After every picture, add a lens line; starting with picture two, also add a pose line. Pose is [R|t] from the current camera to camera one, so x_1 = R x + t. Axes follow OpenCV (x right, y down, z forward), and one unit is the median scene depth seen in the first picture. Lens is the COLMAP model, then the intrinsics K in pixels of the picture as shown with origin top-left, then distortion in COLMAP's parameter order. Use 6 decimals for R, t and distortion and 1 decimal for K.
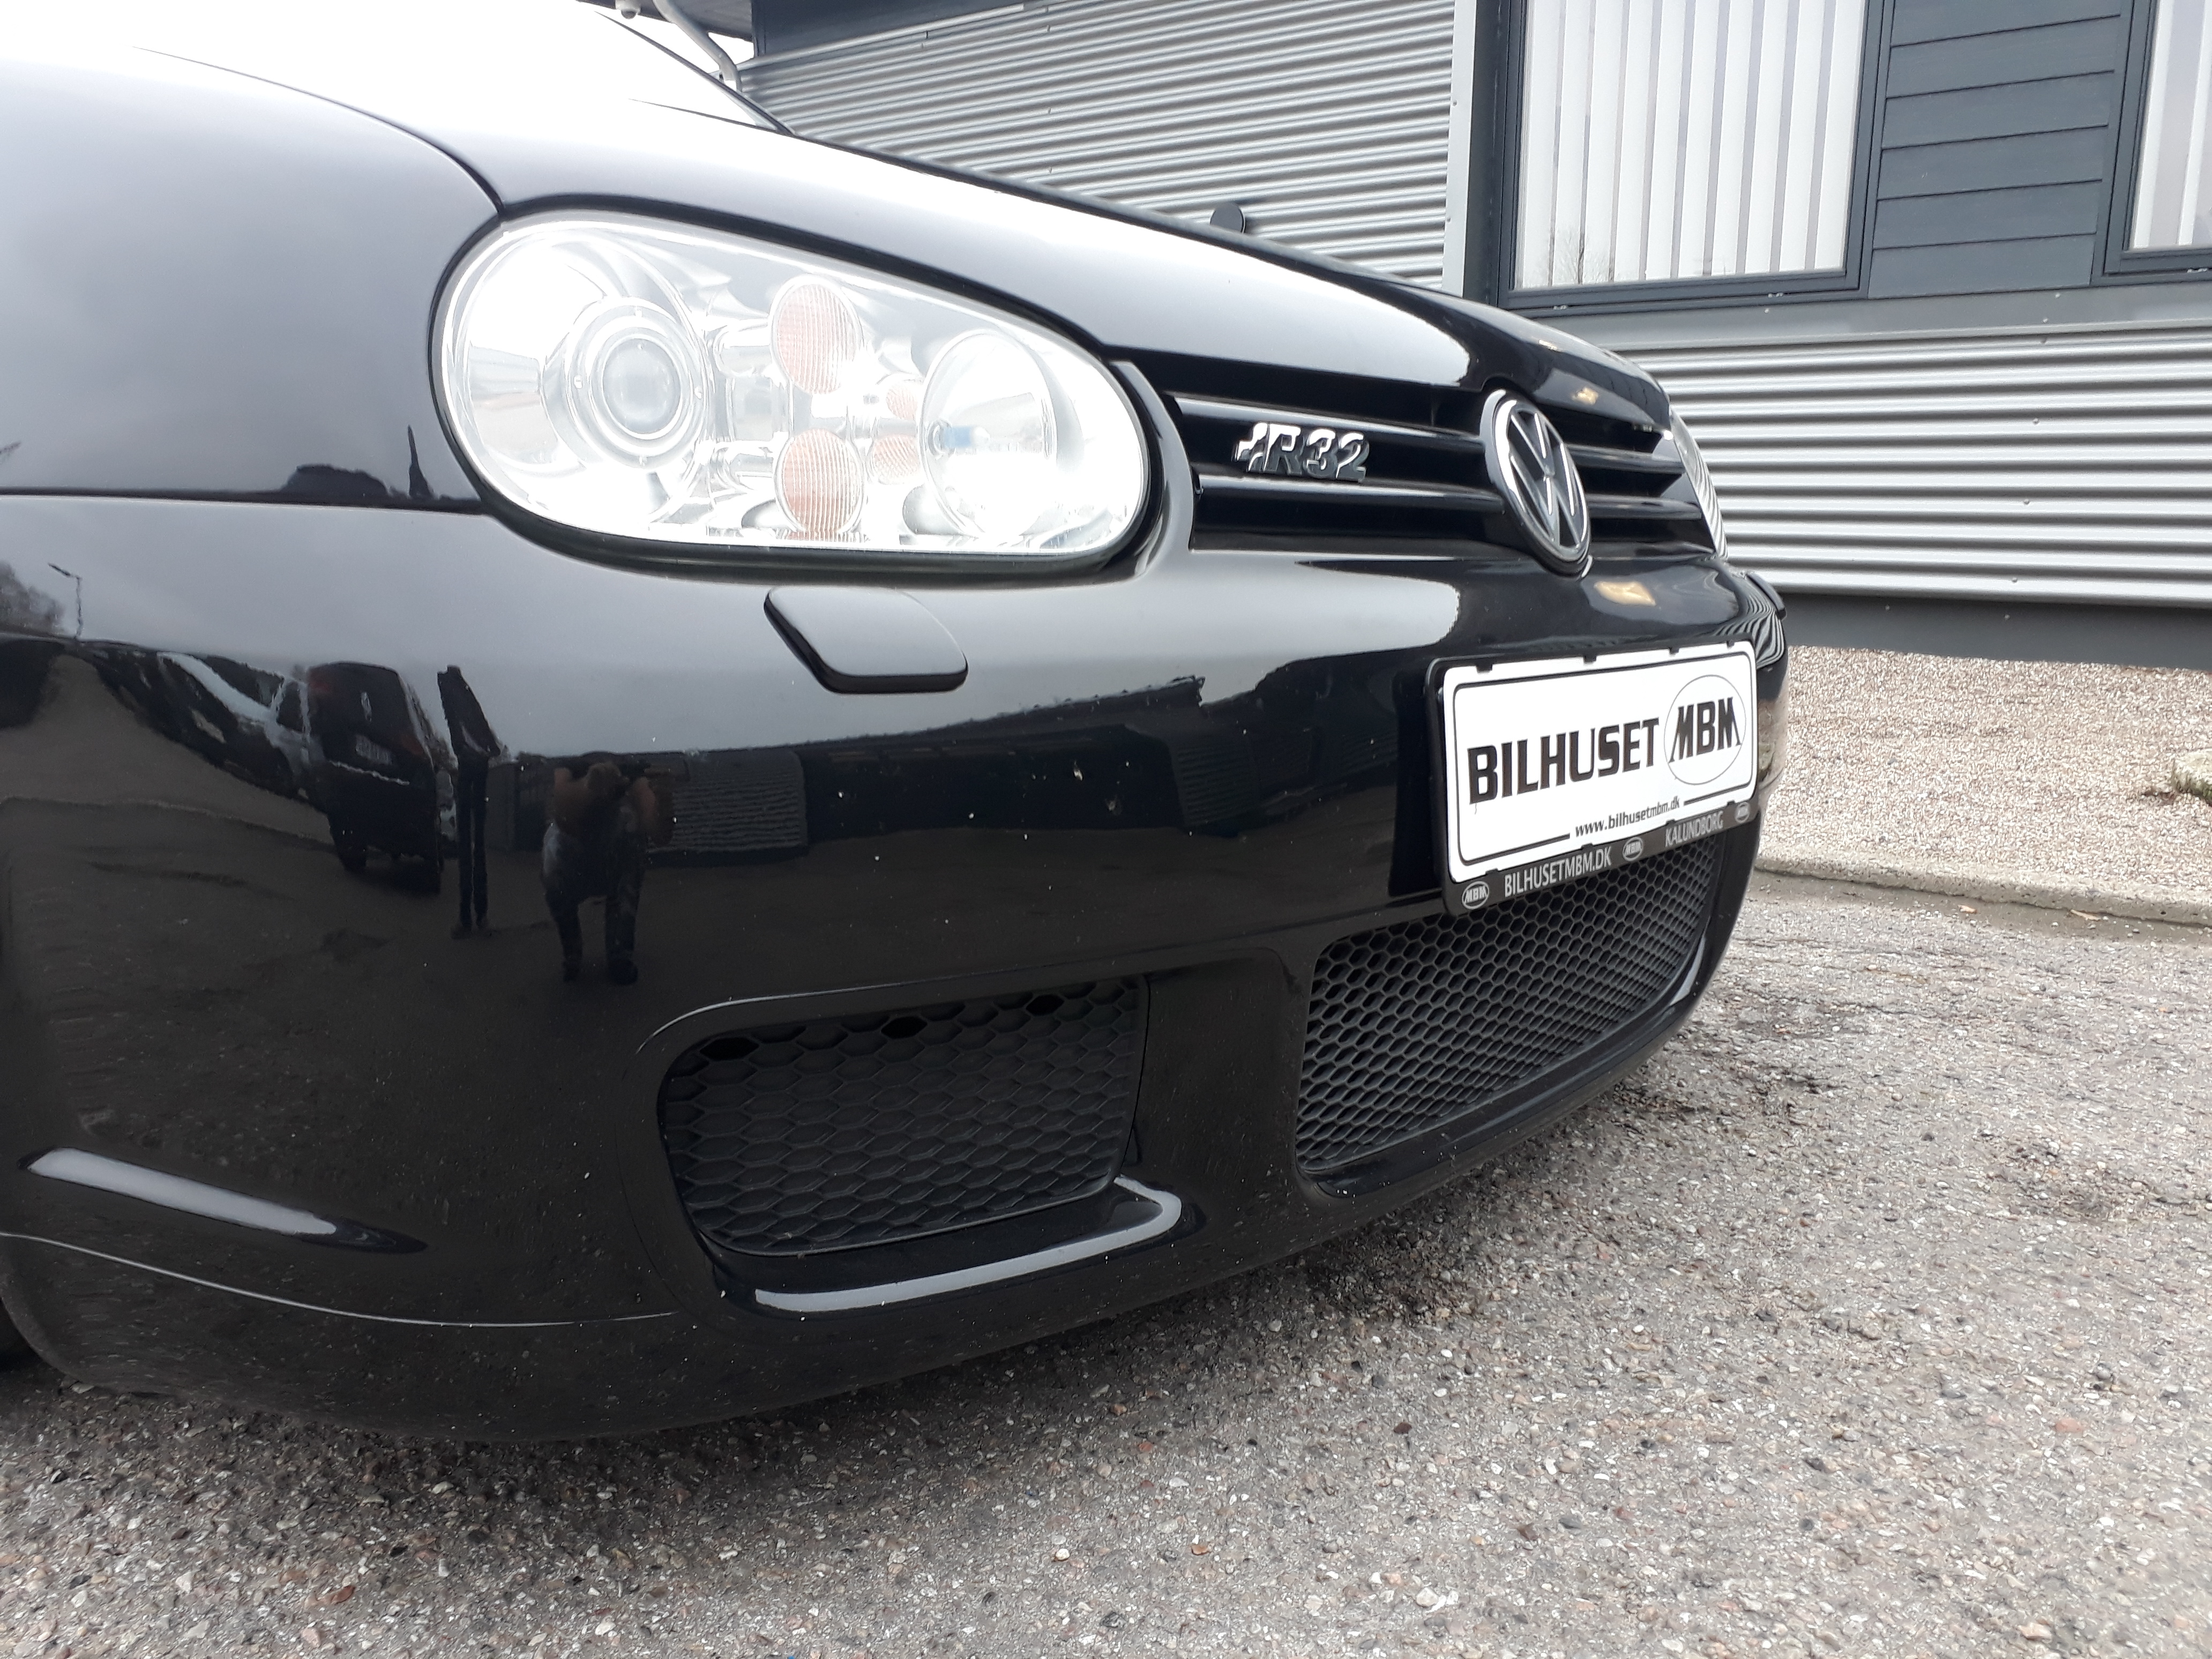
lens RADIAL K [[1781.4, 0, 1099.7], [0, 1781.4, 827.0], [0, 0, 1]] dist [0.036729, -0.034017]
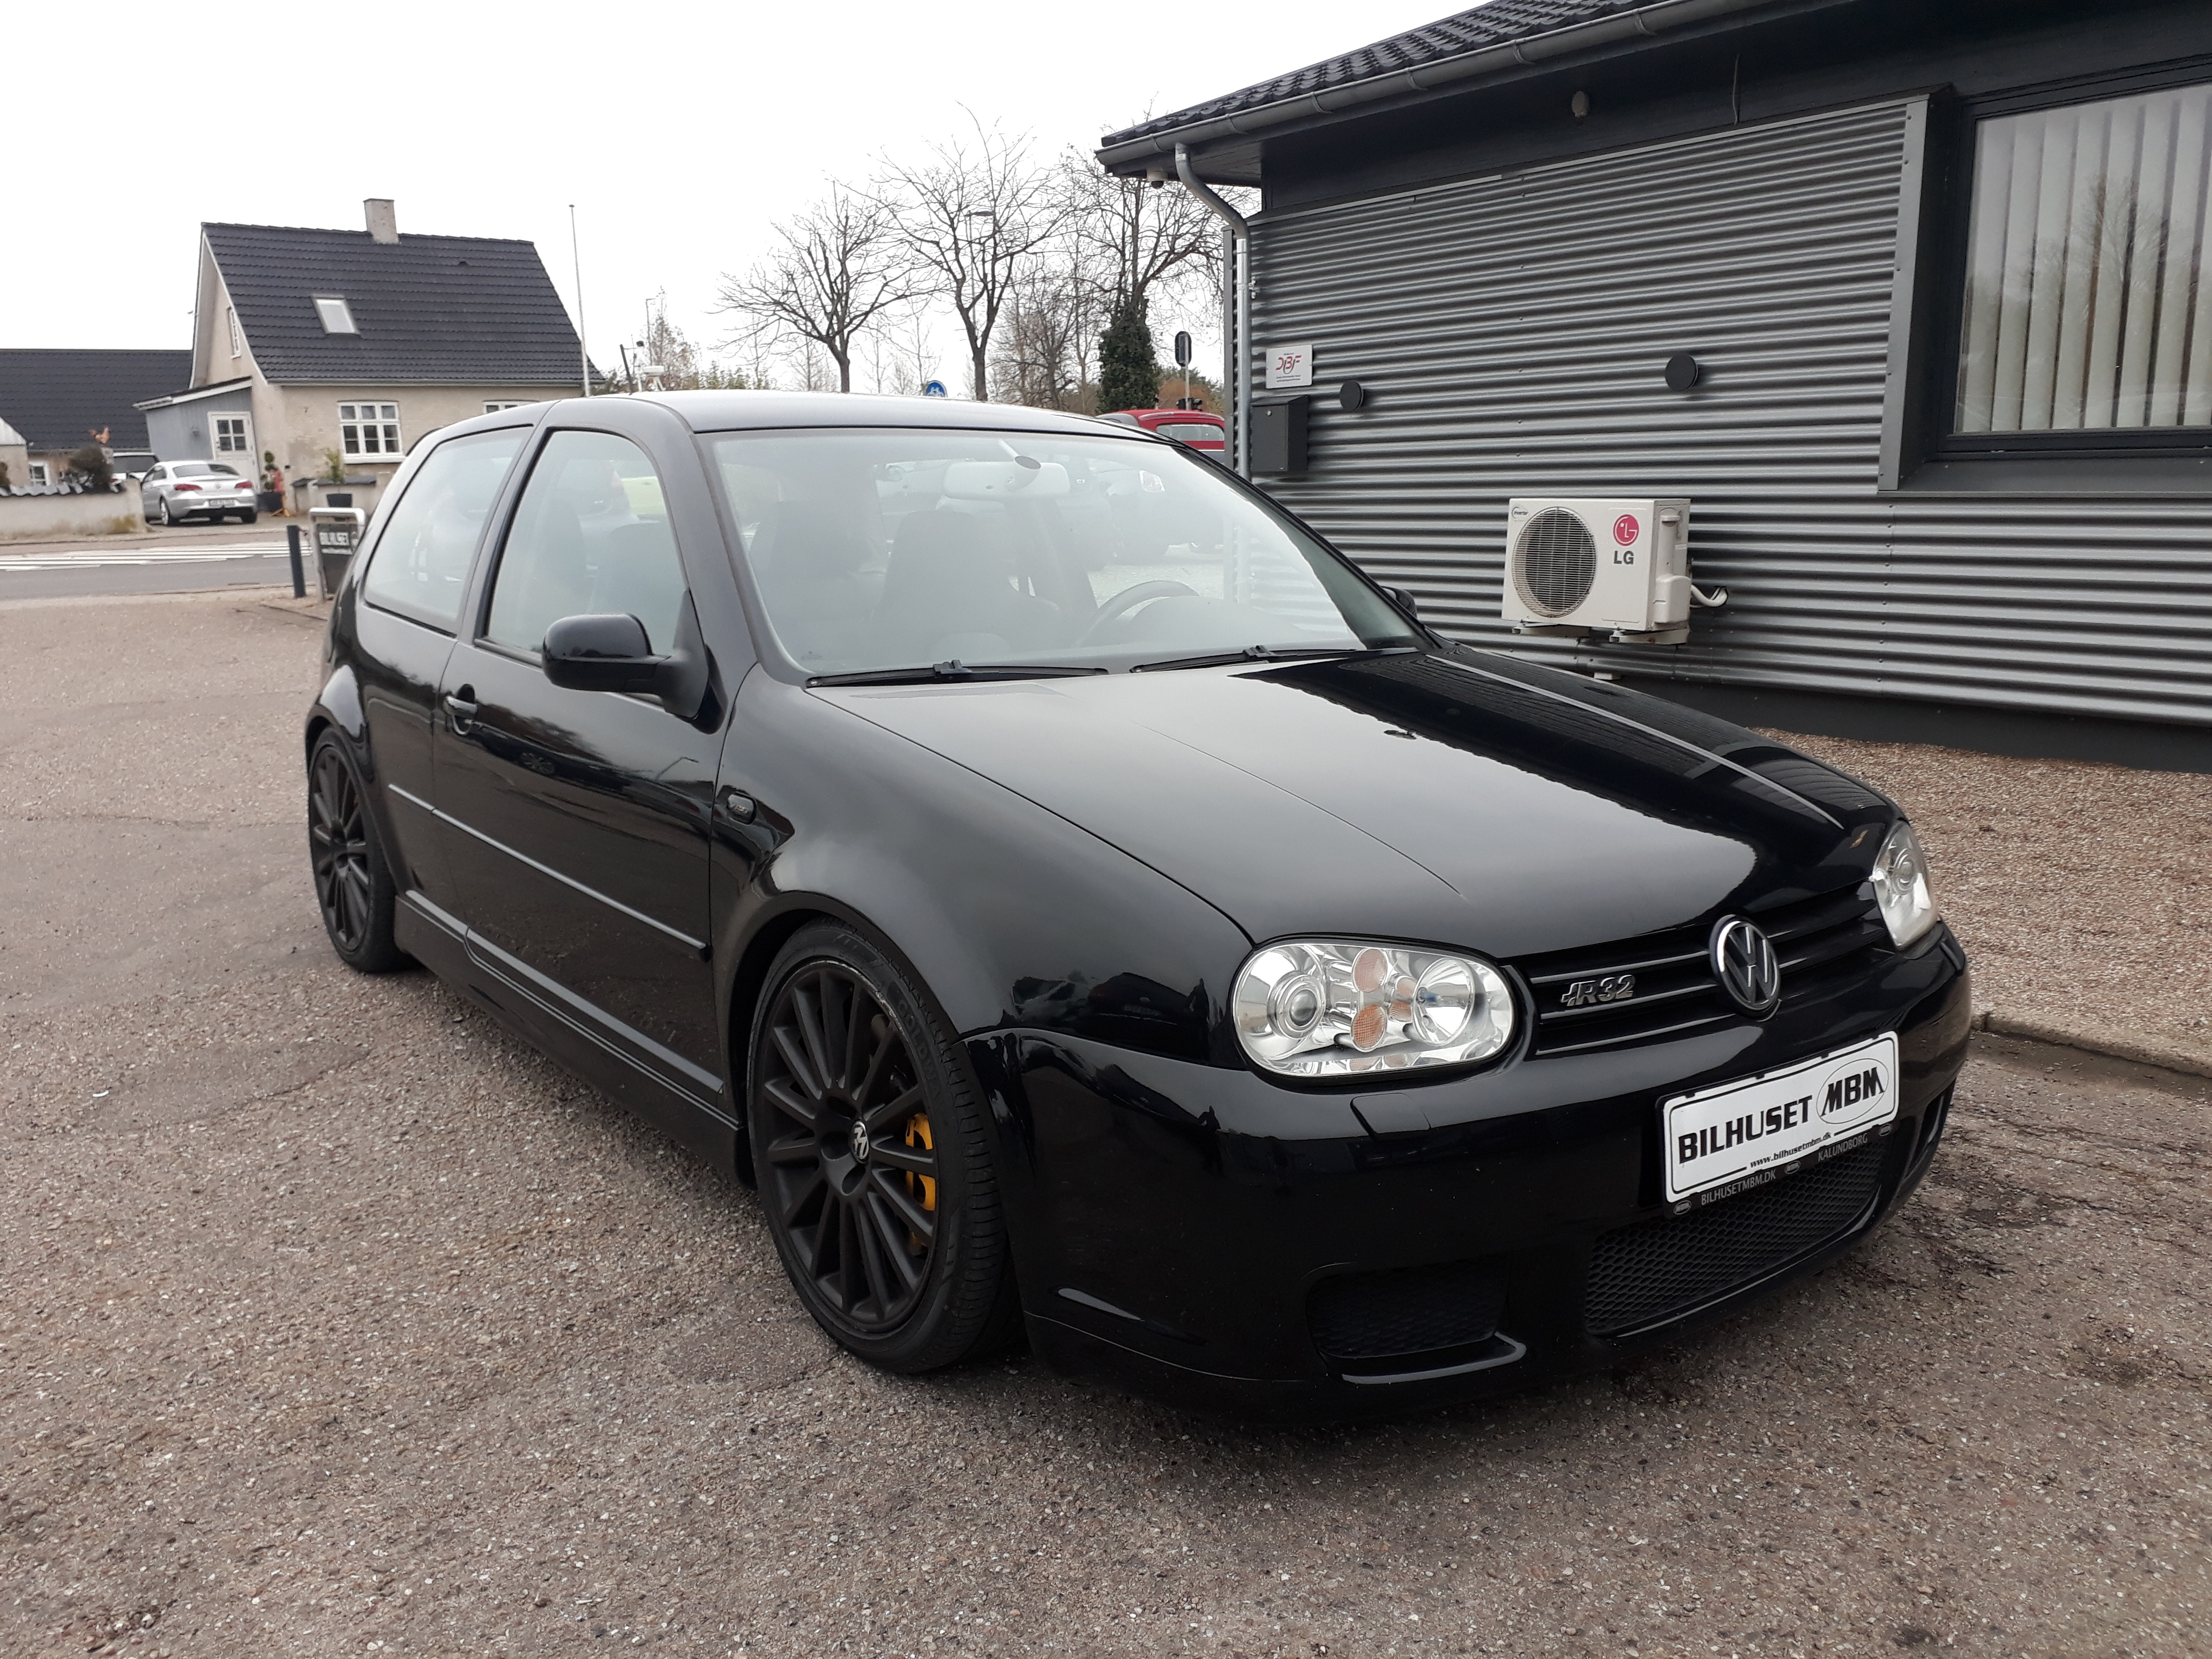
lens RADIAL K [[1781.4, 0, 1121.1], [0, 1781.4, 824.7], [0, 0, 1]] dist [0.036729, -0.034017]
pose [[0.969855, 0.027566, -0.242120, 0.070124], [-0.024630, 0.999582, 0.015145, -0.405903], [0.242436, -0.008725, 0.970128, -1.117172]]
